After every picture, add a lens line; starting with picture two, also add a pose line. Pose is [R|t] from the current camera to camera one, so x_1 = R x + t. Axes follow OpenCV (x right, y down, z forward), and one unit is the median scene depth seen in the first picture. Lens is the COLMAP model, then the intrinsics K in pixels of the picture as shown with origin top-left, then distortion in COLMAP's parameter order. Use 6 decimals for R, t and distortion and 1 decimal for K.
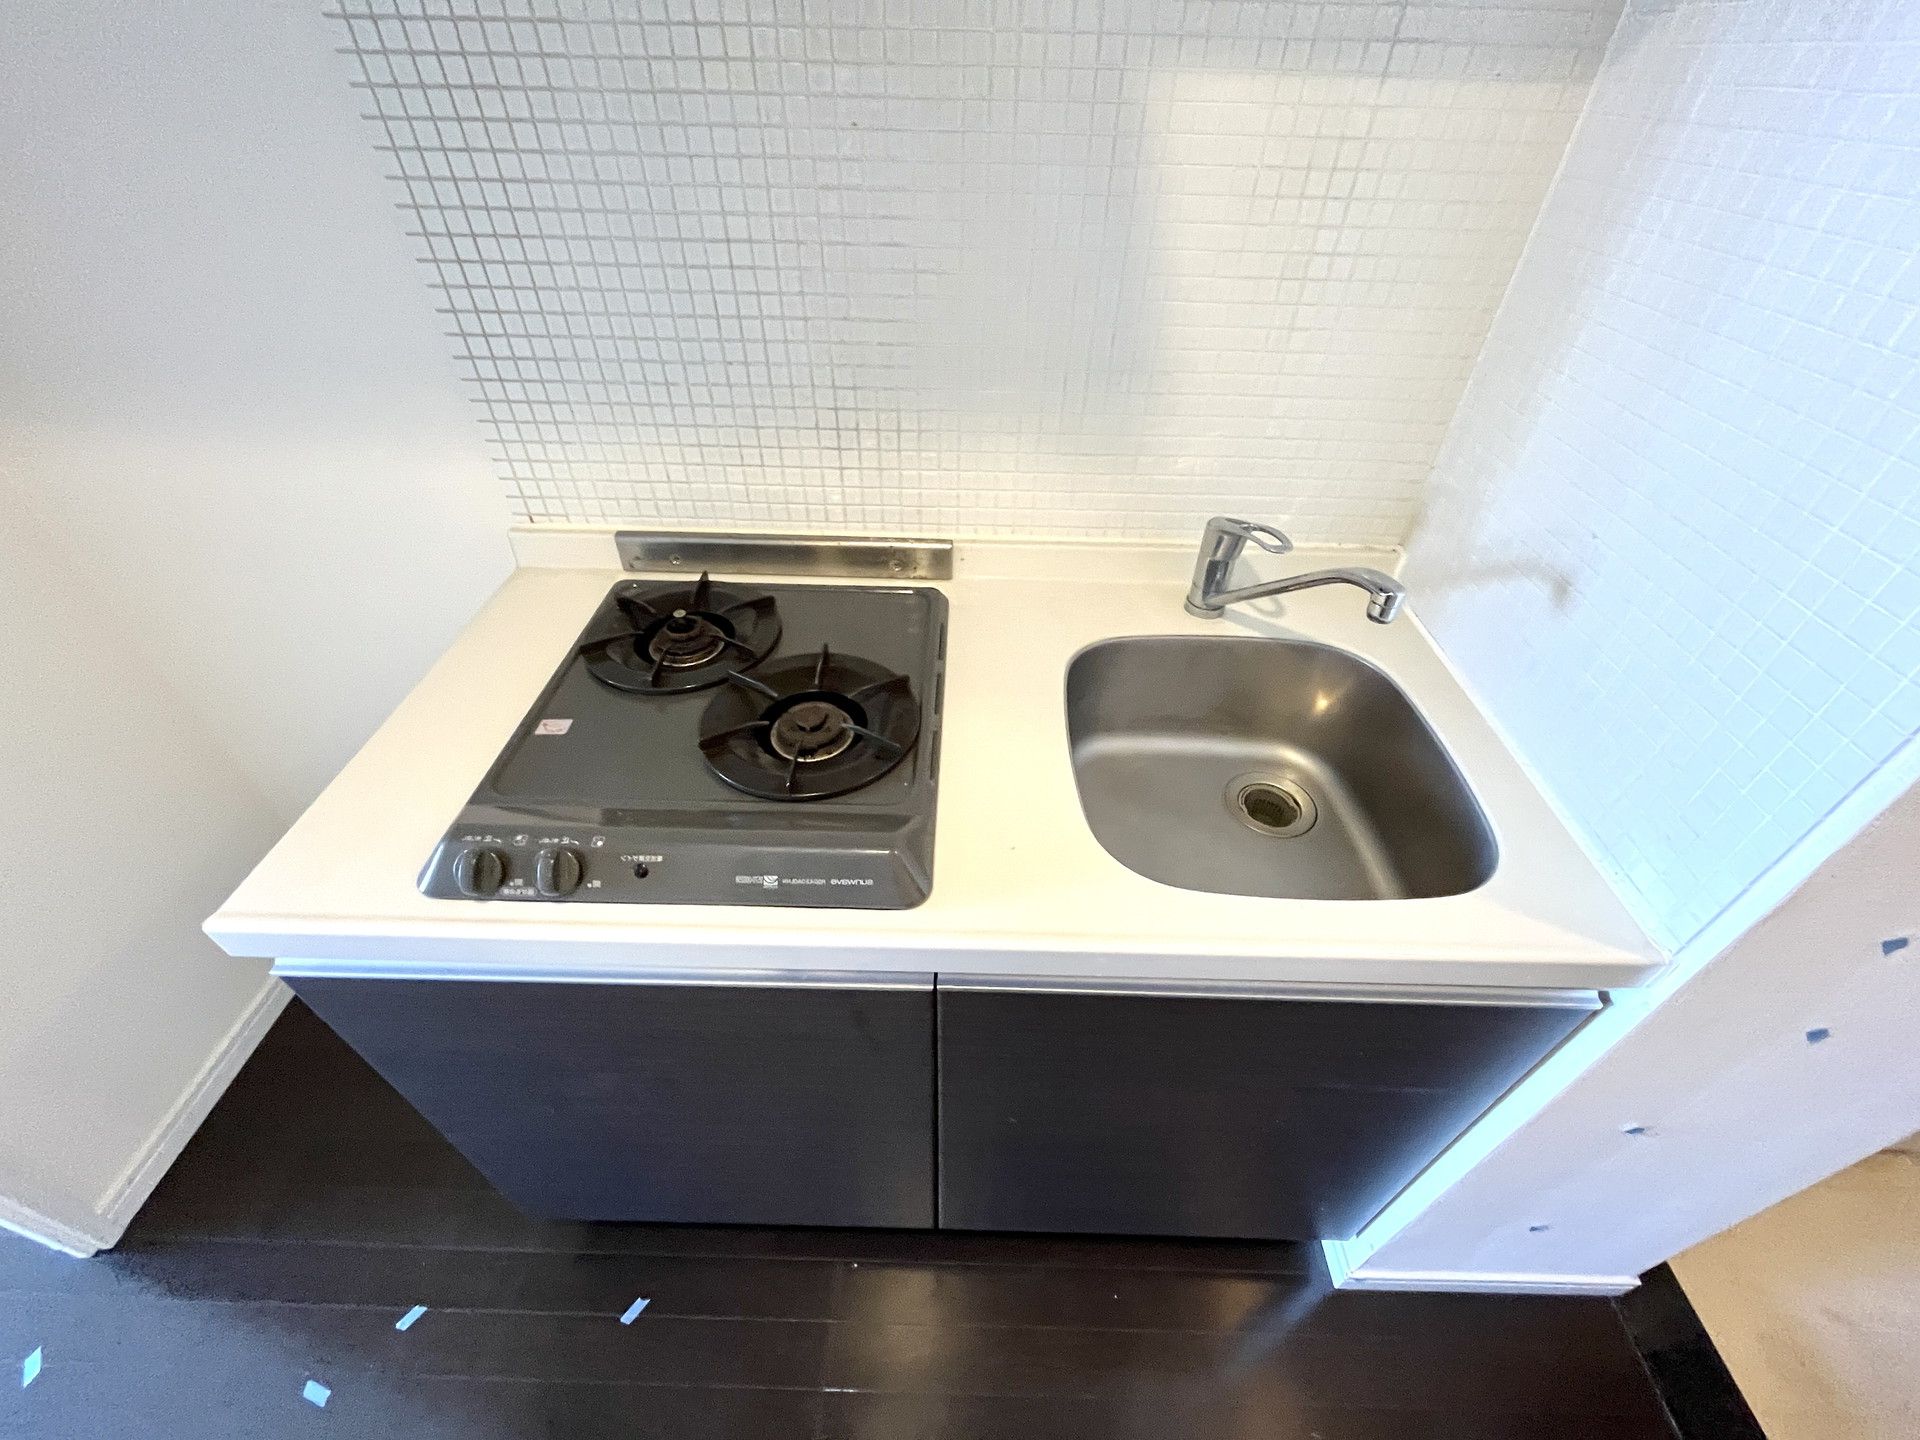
lens RADIAL K [[781.5, 0, 963.4], [0, 781.5, 716.6], [0, 0, 1]] dist [-0.004055, 0.000223]
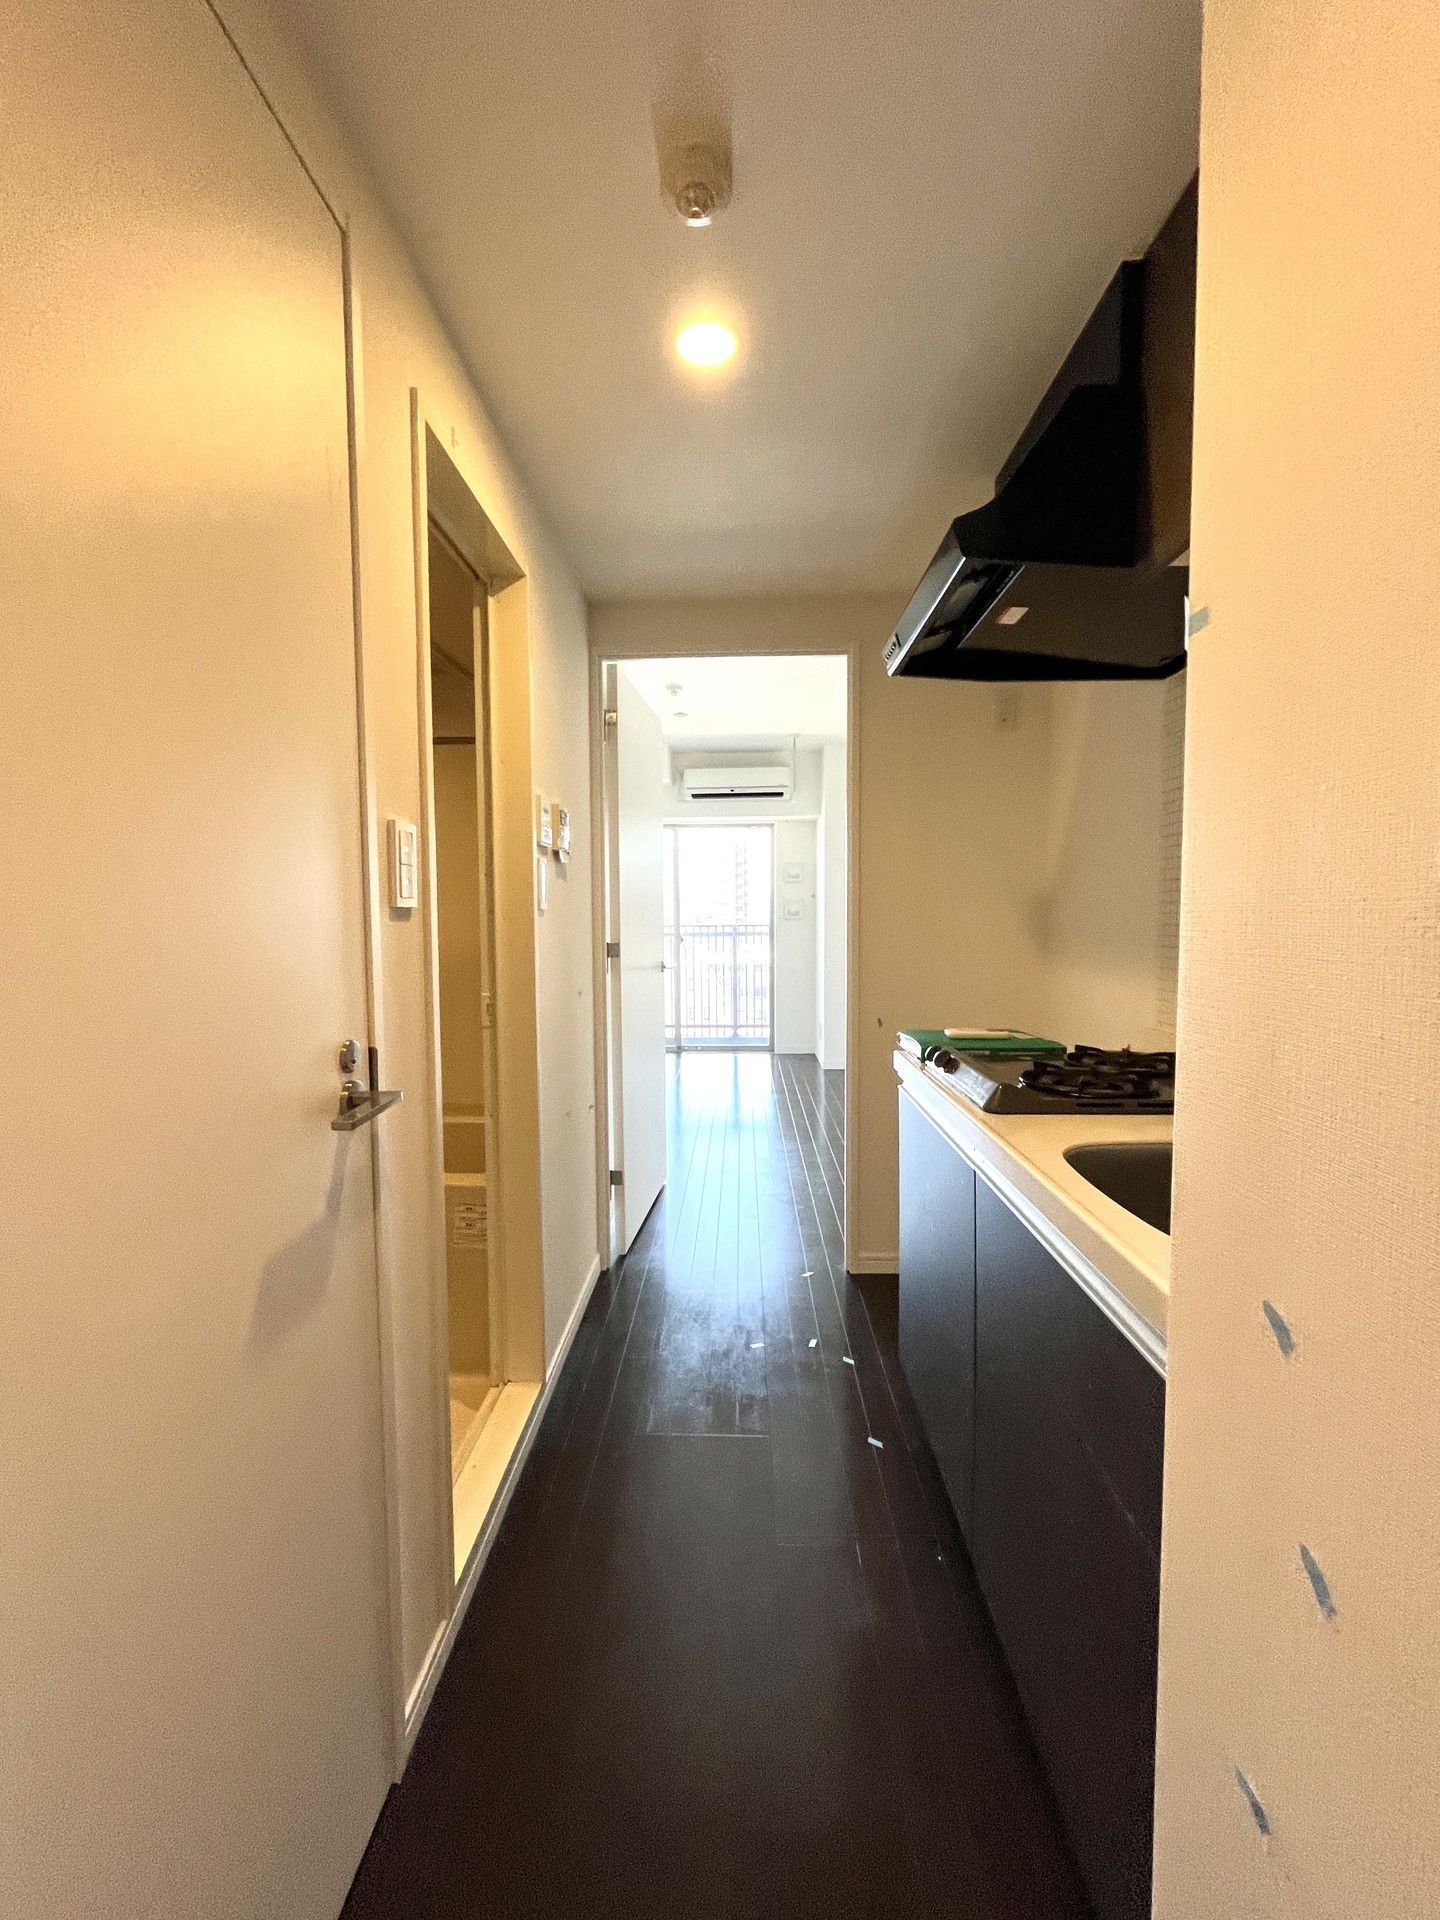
lens RADIAL K [[781.5, 0, 716.6], [0, 781.5, 956.6], [0, 0, 1]] dist [-0.004055, 0.000223]
pose [[-0.016220, 0.035850, -0.999226, 1.280253], [-0.647022, 0.761532, 0.037825, 0.216994], [0.762298, 0.647135, 0.010843, 0.157575]]
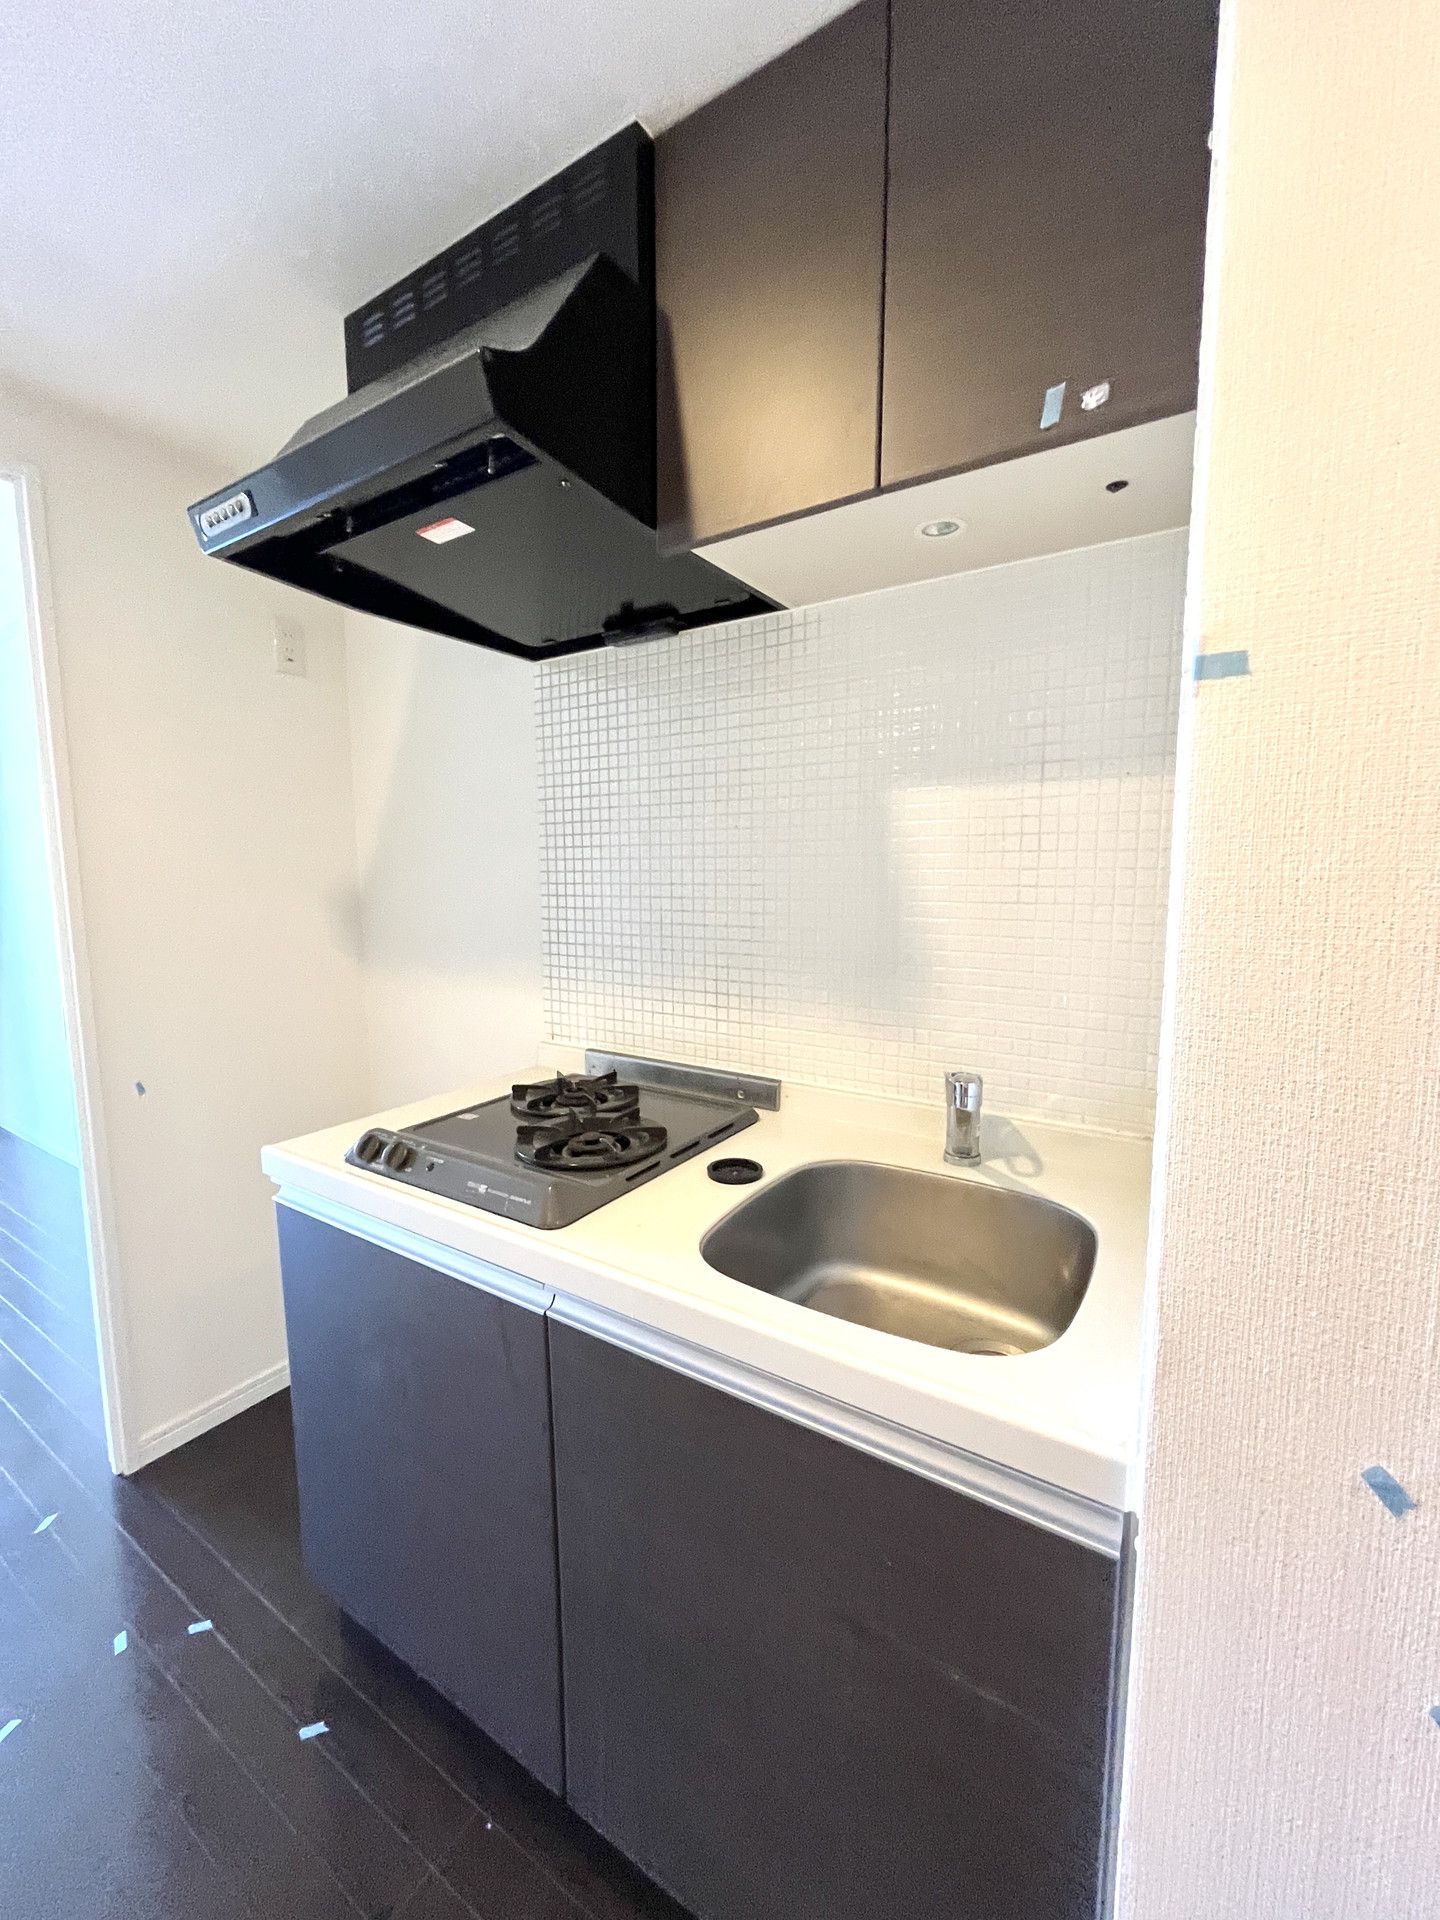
lens RADIAL K [[781.5, 0, 716.6], [0, 781.5, 956.6], [0, 0, 1]] dist [-0.004055, 0.000223]
pose [[0.845204, 0.035969, -0.533232, 0.638383], [-0.329680, 0.820373, -0.467225, 0.274607], [0.420644, 0.570697, 0.705240, -0.093855]]
